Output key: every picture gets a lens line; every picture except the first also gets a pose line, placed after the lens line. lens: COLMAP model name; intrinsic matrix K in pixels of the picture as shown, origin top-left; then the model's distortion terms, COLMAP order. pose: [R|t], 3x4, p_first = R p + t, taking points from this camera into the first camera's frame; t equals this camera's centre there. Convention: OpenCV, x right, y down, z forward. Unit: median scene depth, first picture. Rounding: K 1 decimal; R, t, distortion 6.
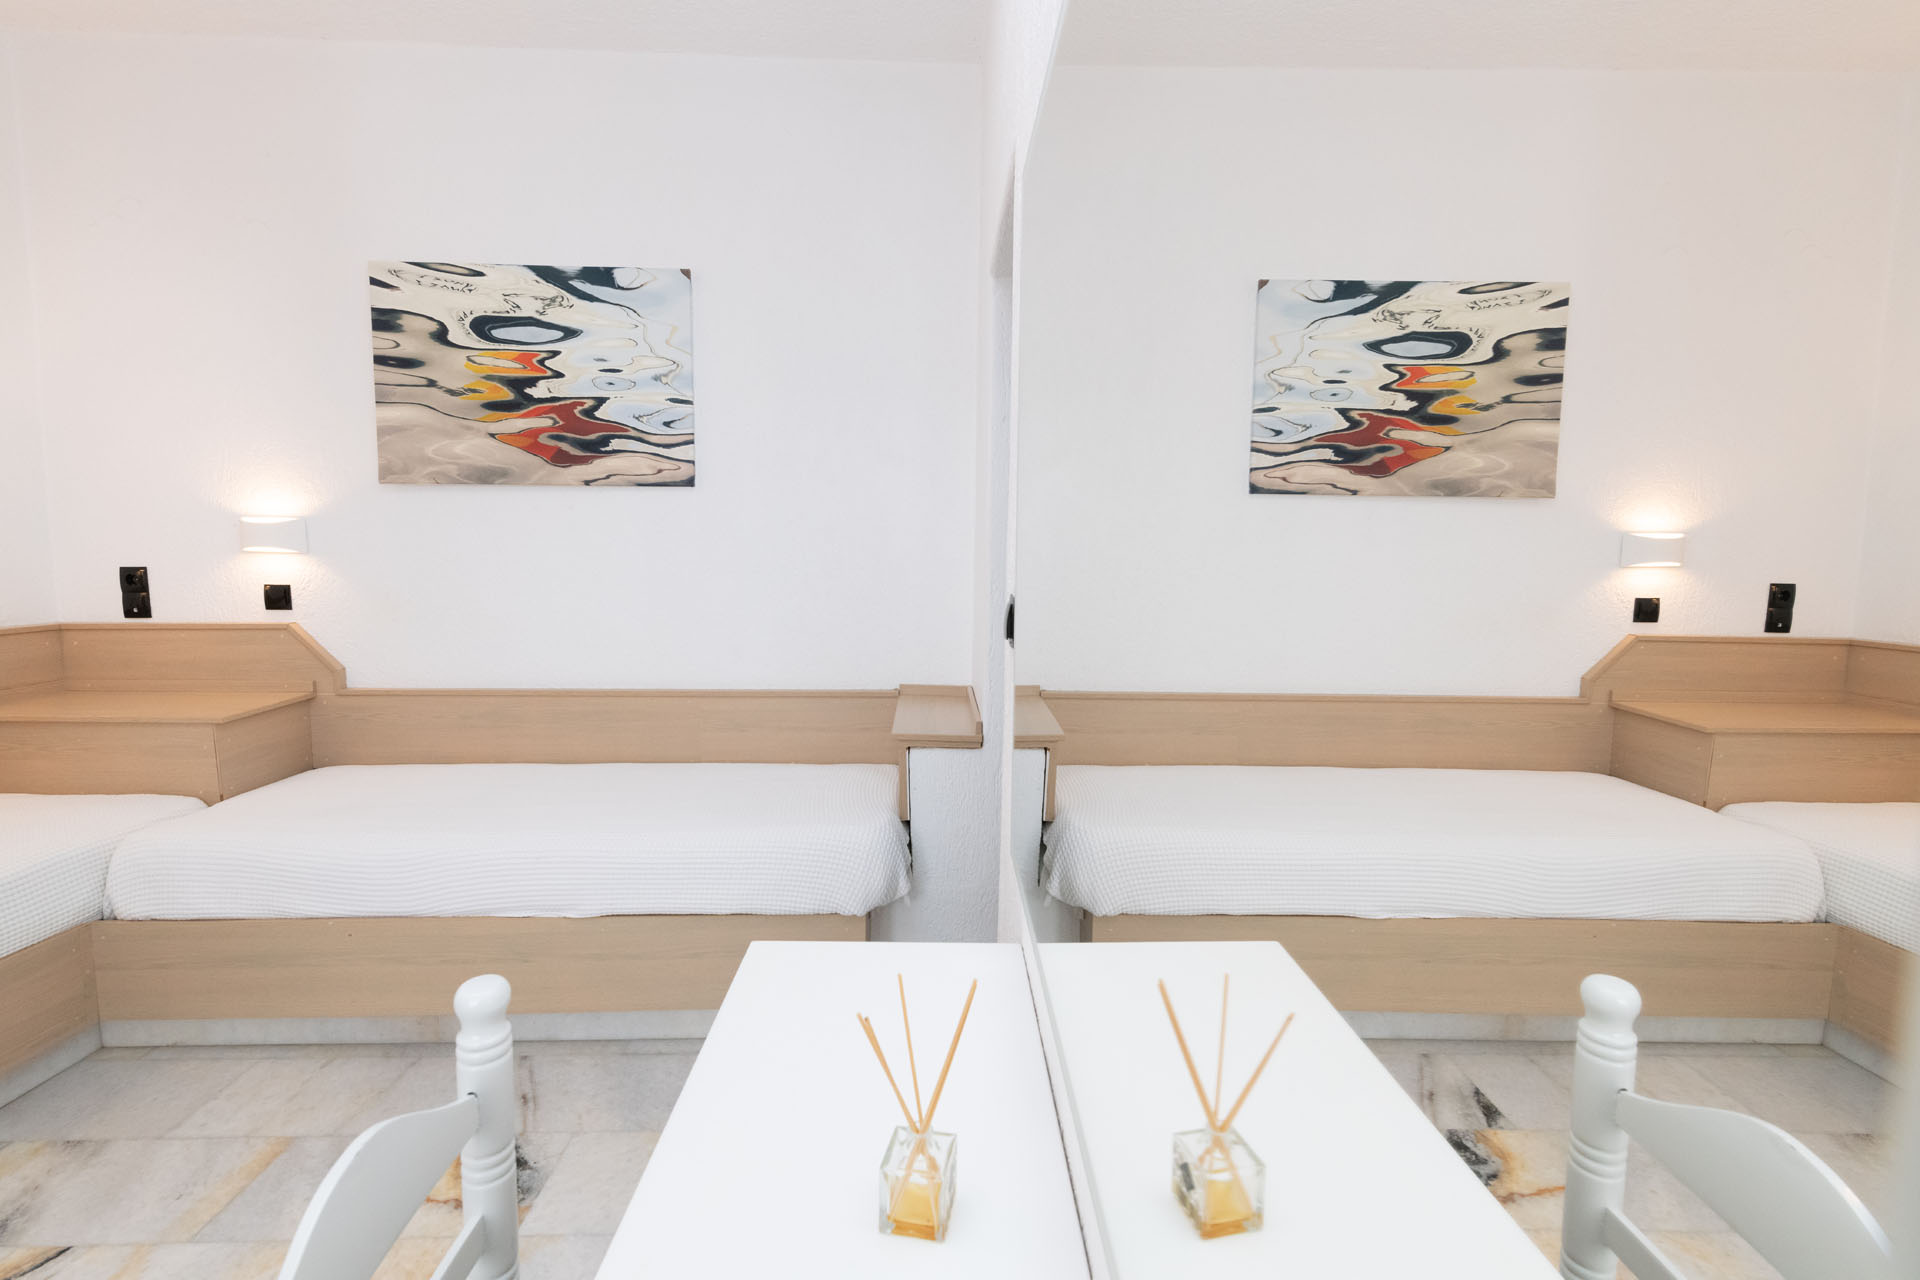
lens RADIAL K [[875.7, 0, 960.6], [0, 875.7, 638.0], [0, 0, 1]] dist [0.018213, -0.000804]
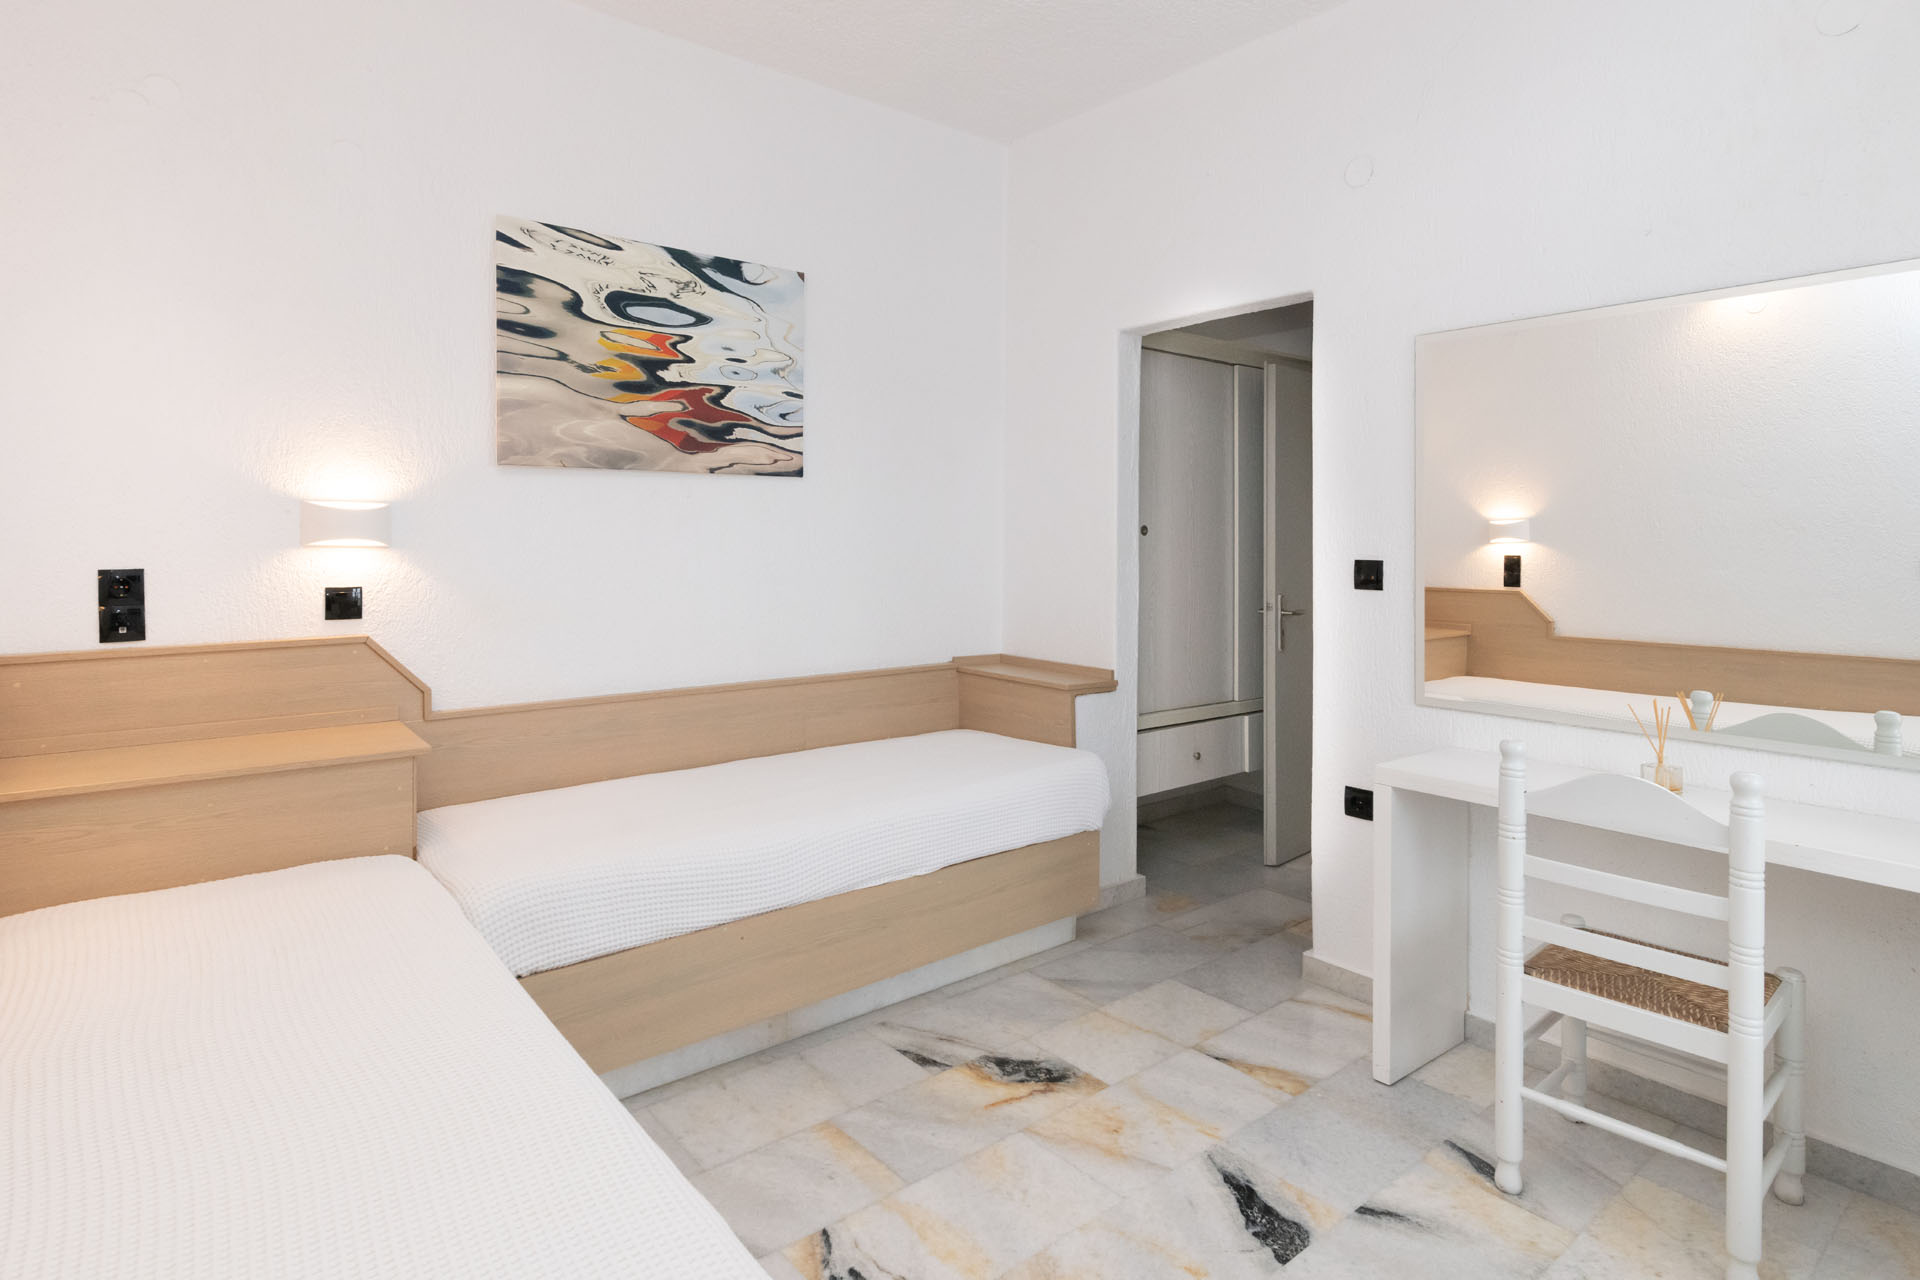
lens RADIAL K [[1026.8, 0, 917.6], [0, 1026.8, 551.3], [0, 0, 1]] dist [0.006072, 0.000329]
pose [[0.801637, -0.014312, 0.597640, -0.929866], [0.057525, 0.996921, -0.053286, -0.014052], [-0.595037, 0.077095, 0.799992, -0.037455]]
